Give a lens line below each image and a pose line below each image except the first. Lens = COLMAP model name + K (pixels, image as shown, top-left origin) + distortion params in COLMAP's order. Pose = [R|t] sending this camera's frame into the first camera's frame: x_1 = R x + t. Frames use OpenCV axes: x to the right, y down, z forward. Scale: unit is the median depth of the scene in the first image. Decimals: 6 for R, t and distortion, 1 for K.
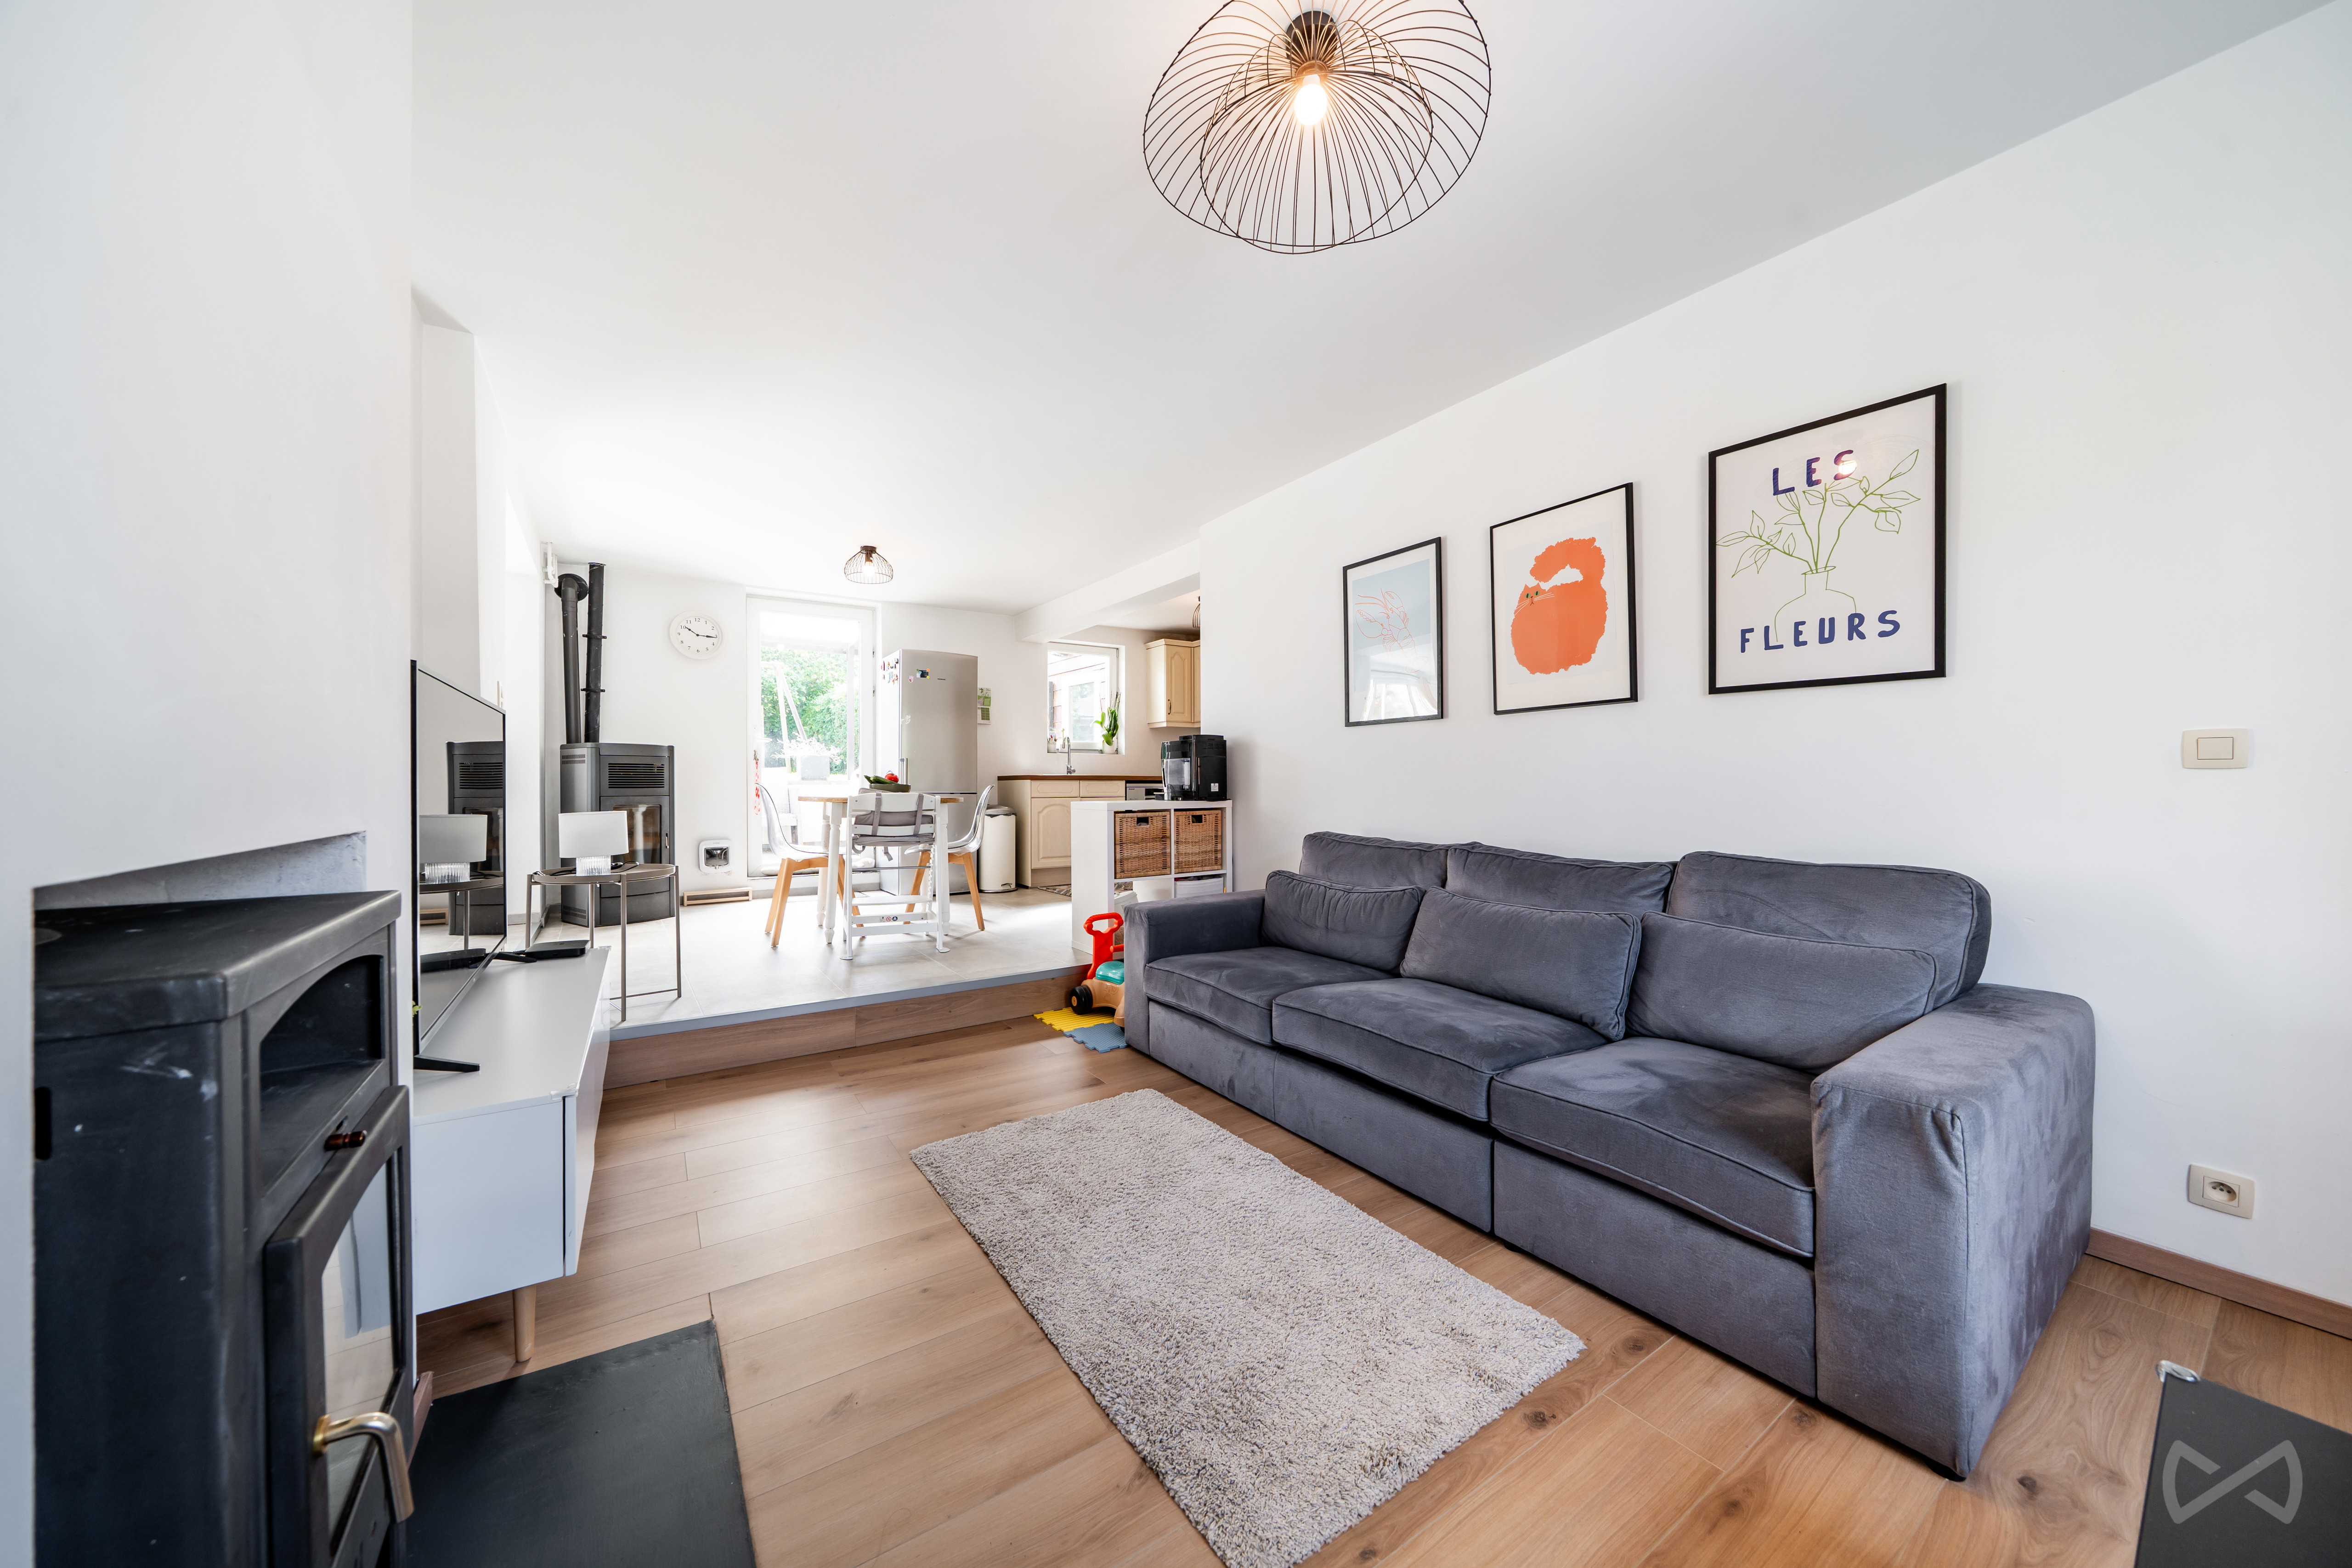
lens RADIAL K [[800.7, 0, 1175.0], [0, 800.7, 778.9], [0, 0, 1]] dist [-0.001043, -0.000040]
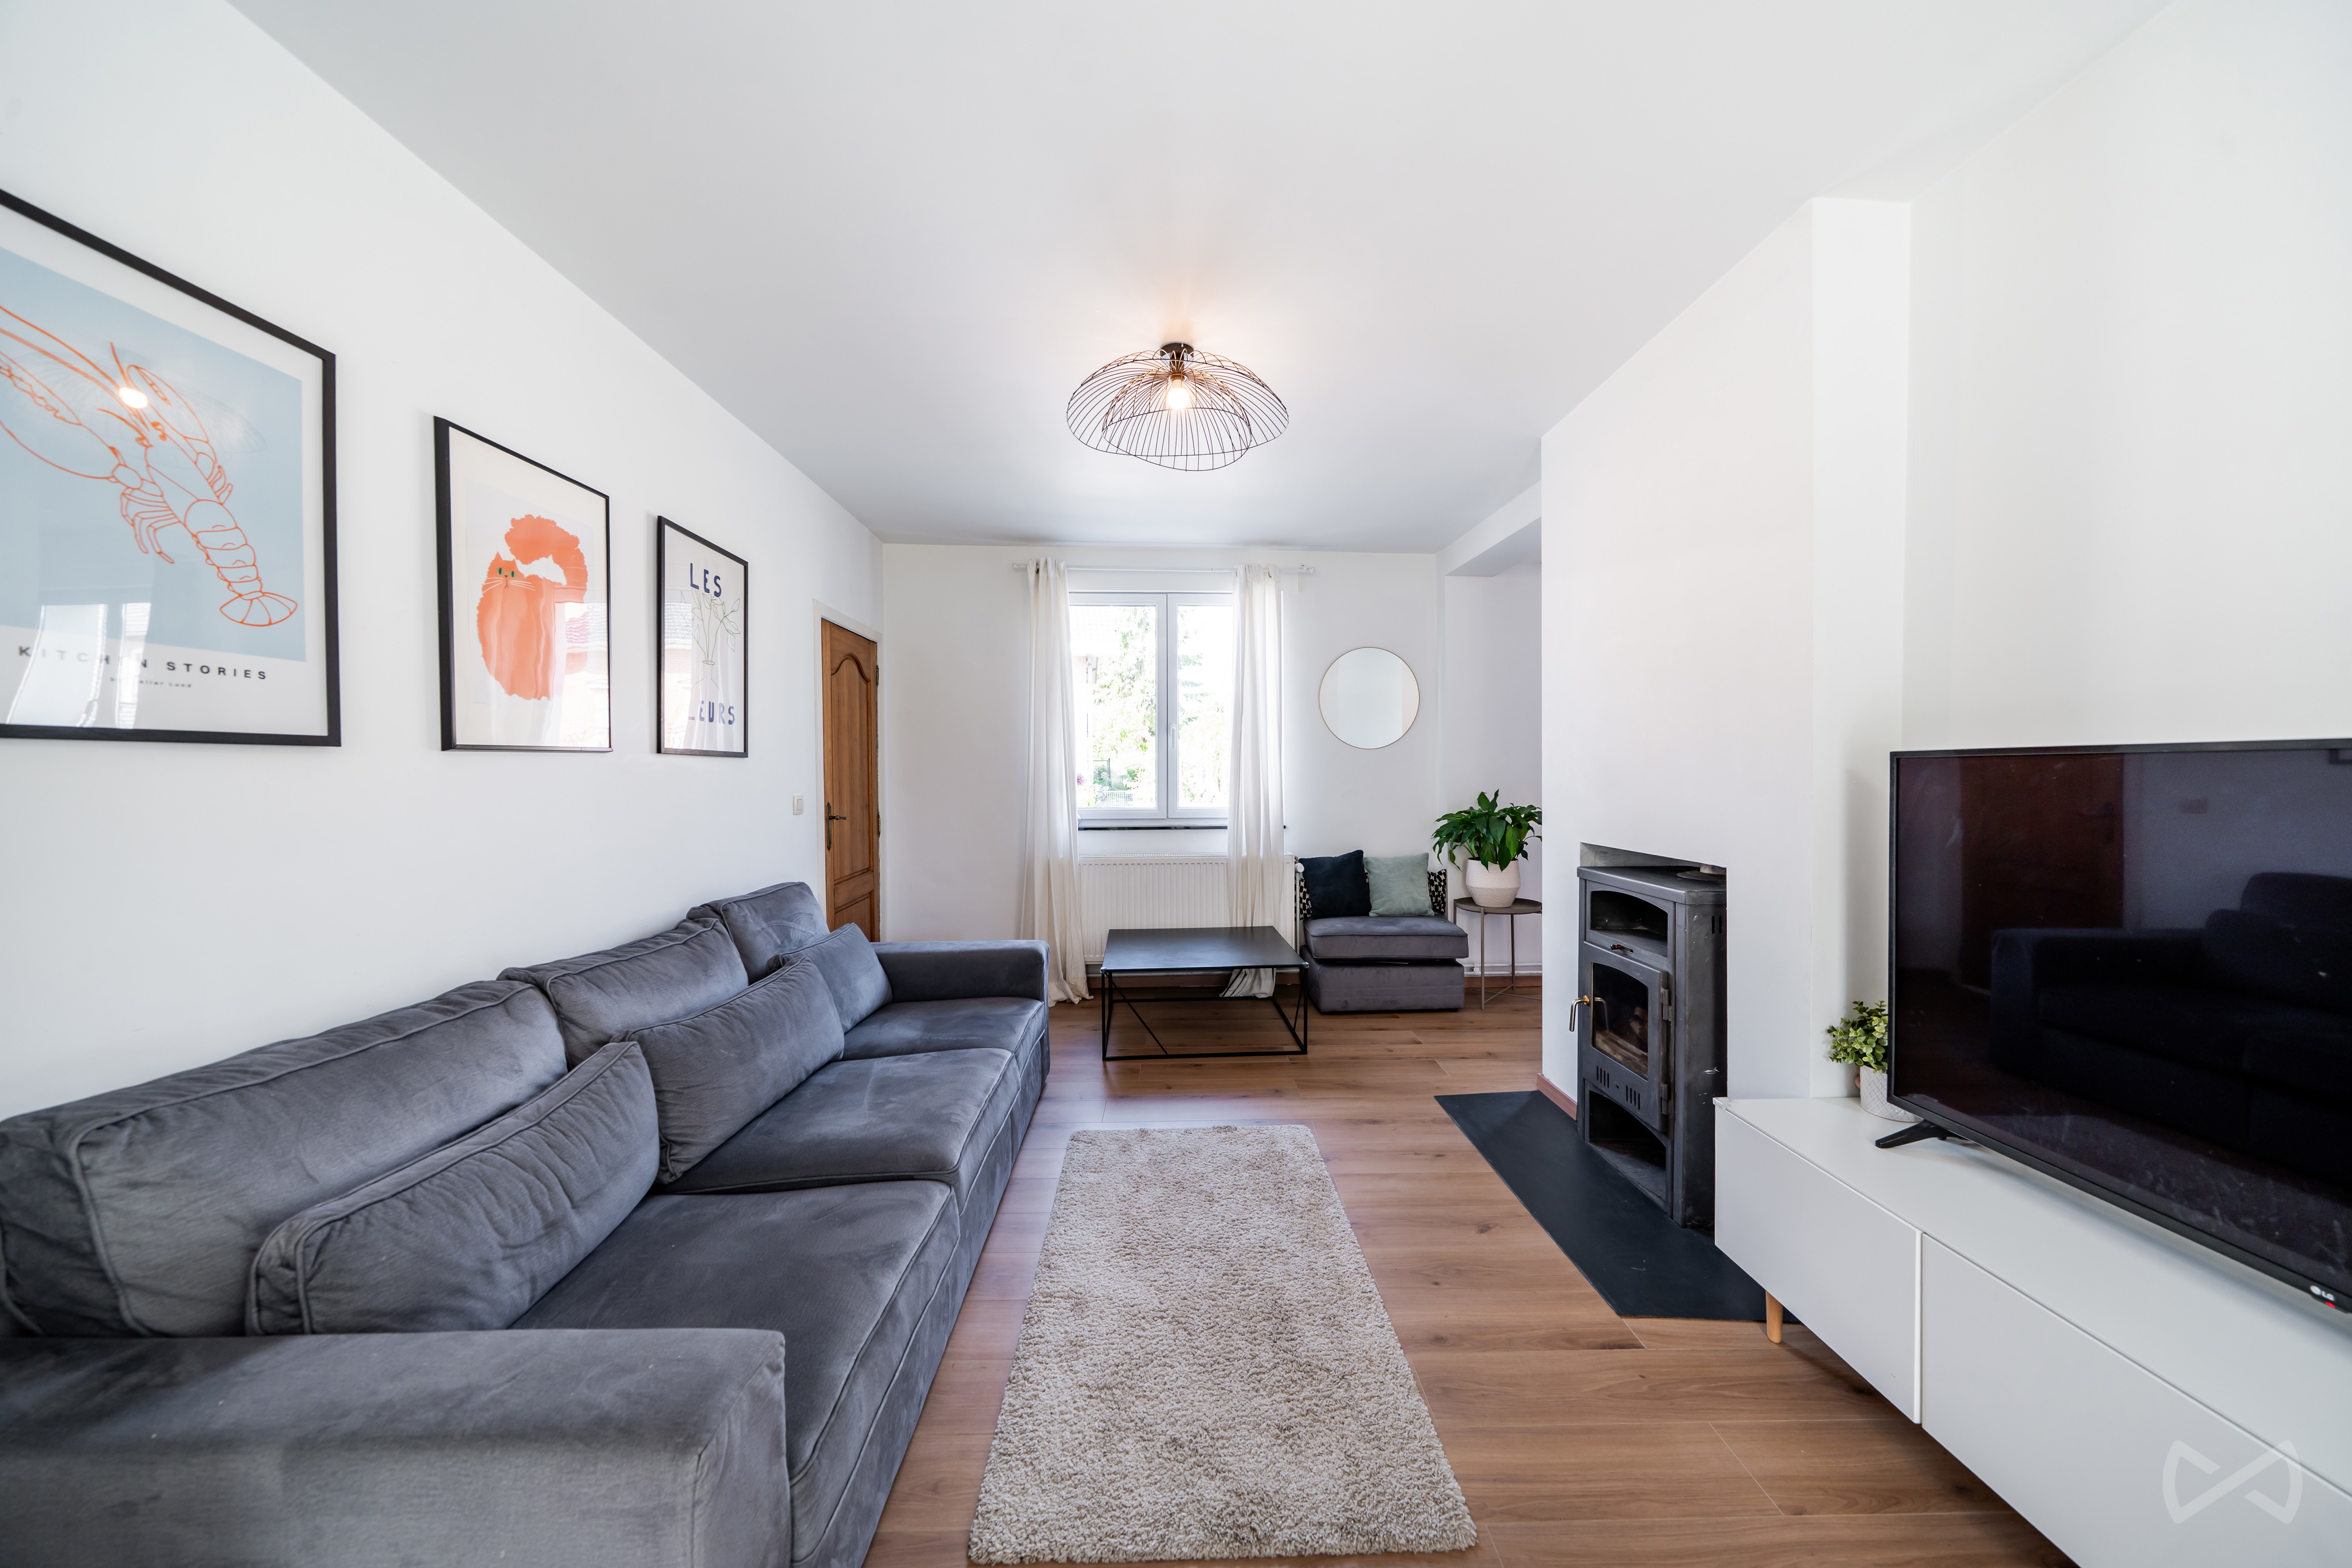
lens RADIAL K [[800.7, 0, 1175.0], [0, 800.7, 778.9], [0, 0, 1]] dist [-0.001043, -0.000040]
pose [[-0.828645, 0.004047, 0.559759, -0.208967], [0.007377, 0.999966, 0.003691, -0.033939], [-0.559725, 0.007188, -0.828647, 0.695408]]
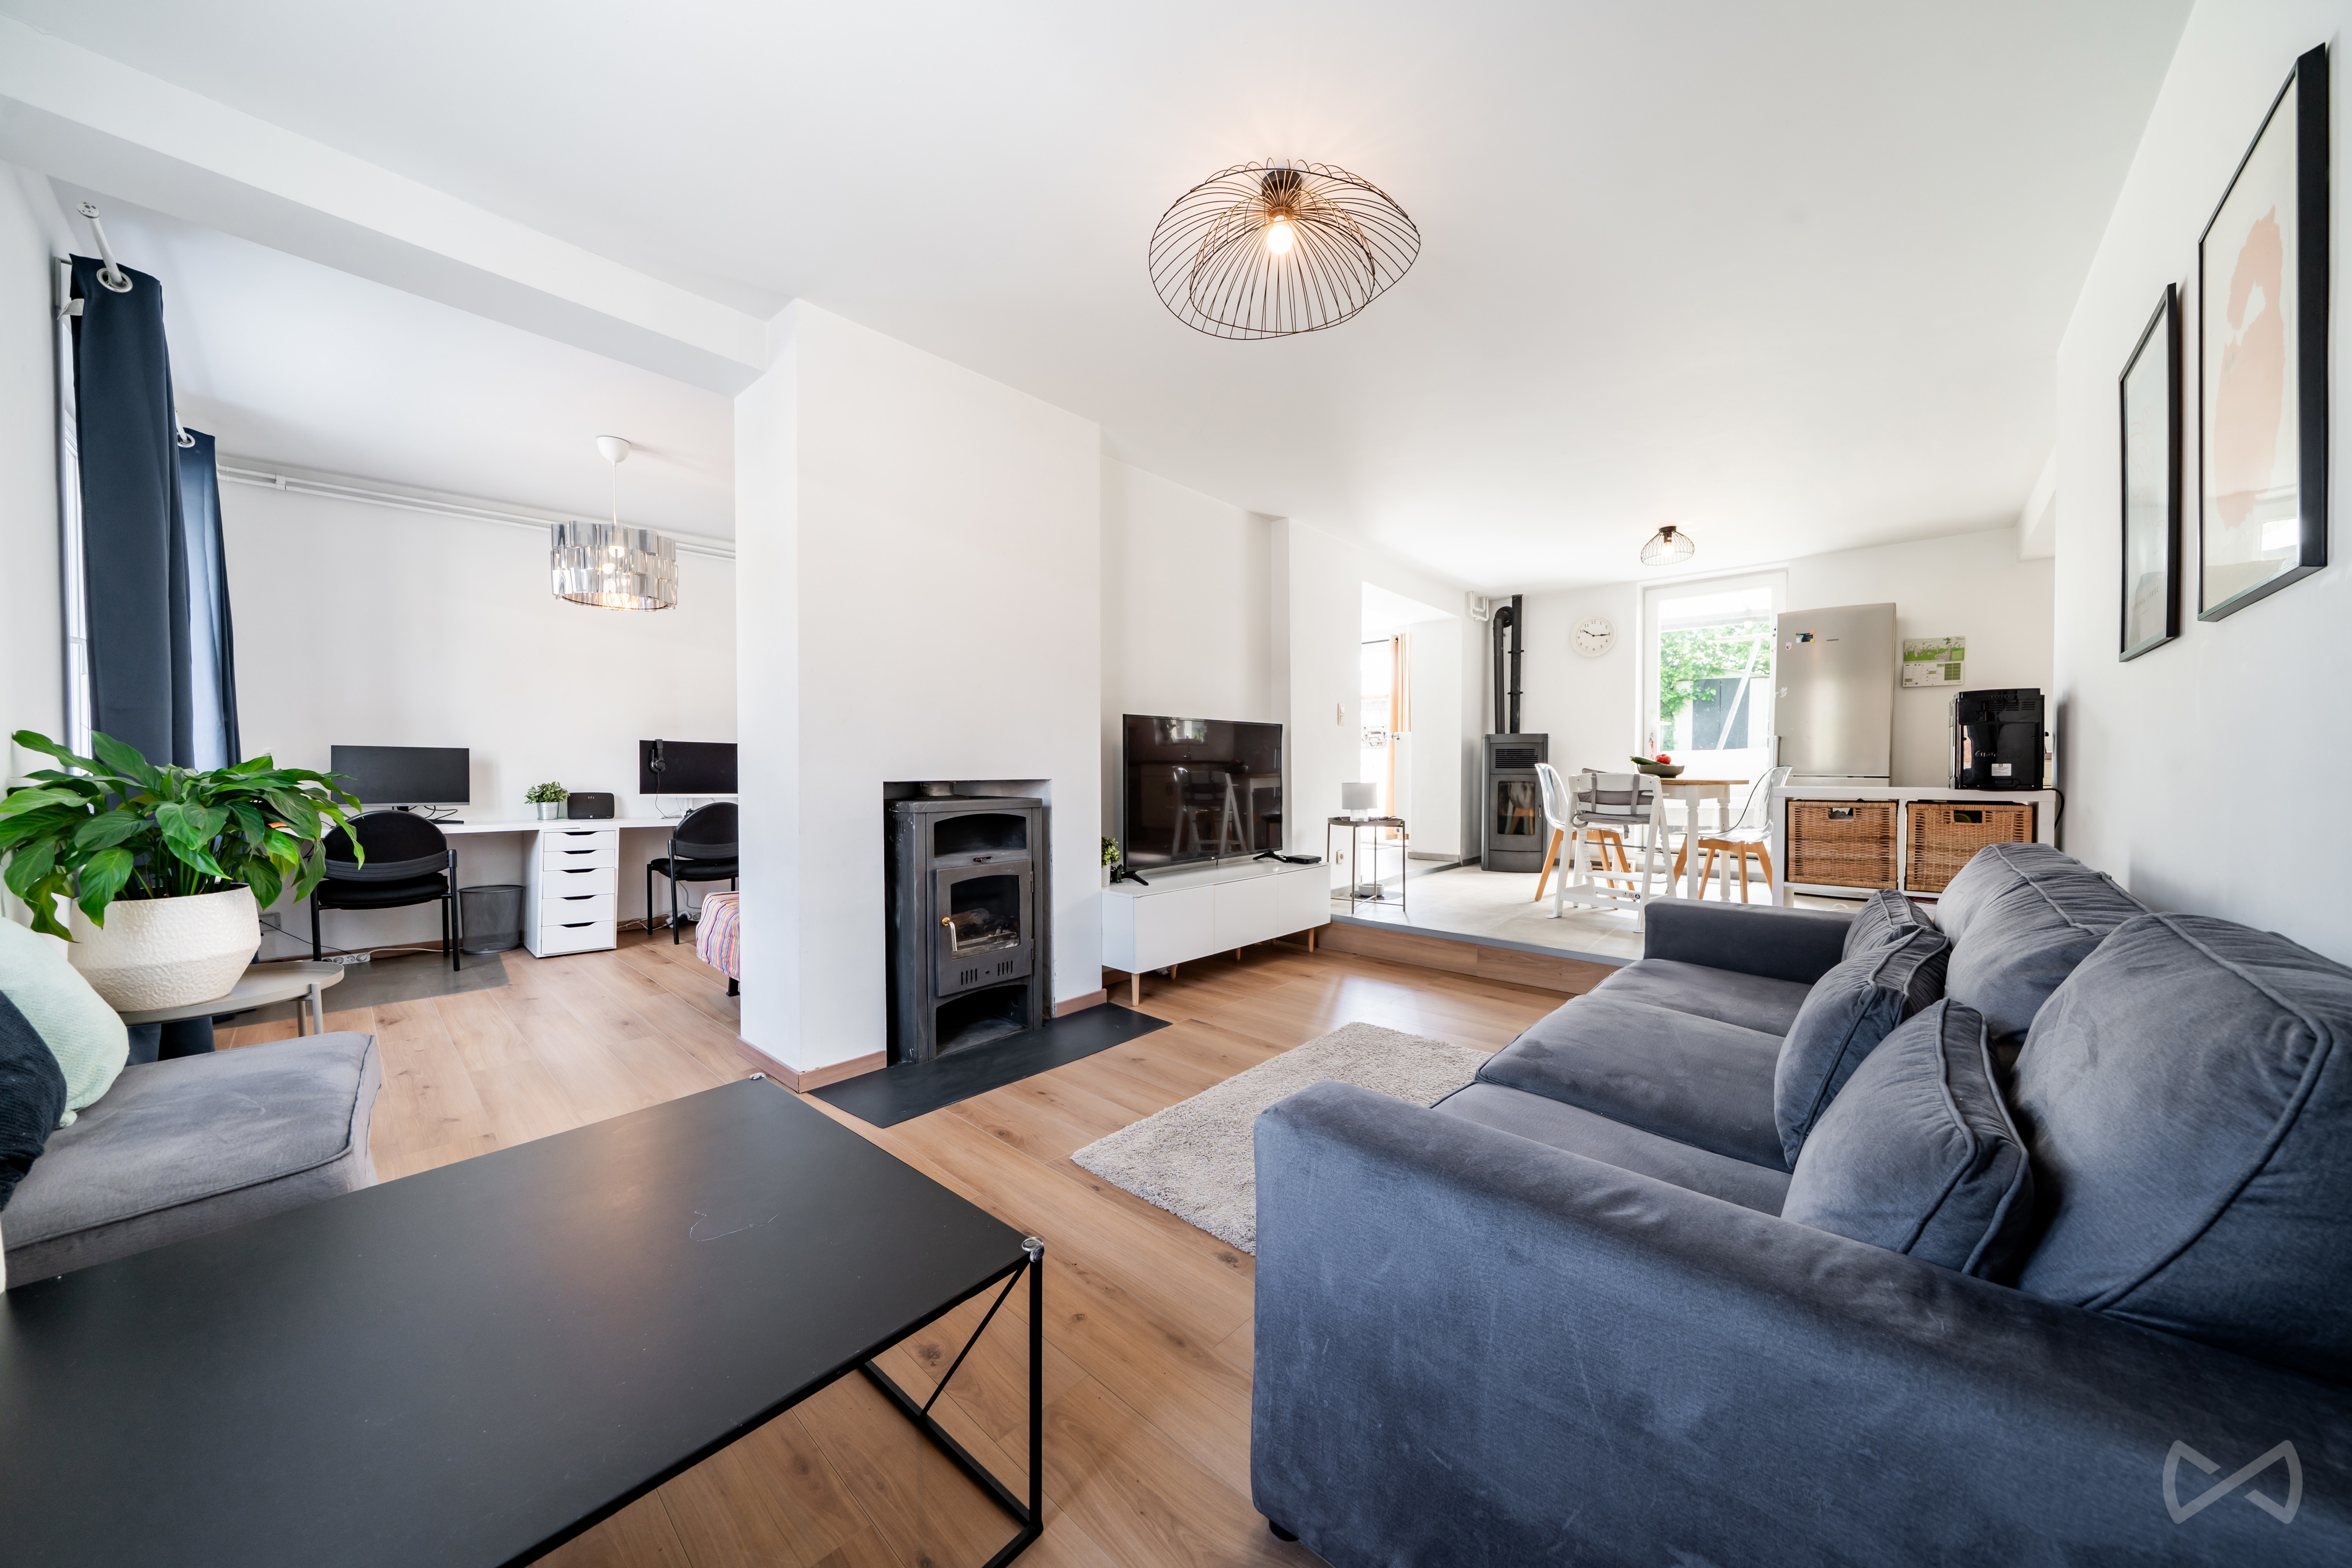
lens RADIAL K [[800.7, 0, 1175.0], [0, 800.7, 778.9], [0, 0, 1]] dist [-0.001043, -0.000040]
pose [[0.227789, 0.017158, -0.973559, 0.425650], [0.004126, 0.999819, 0.018586, 0.002527], [0.973702, -0.008250, 0.227677, 0.161584]]
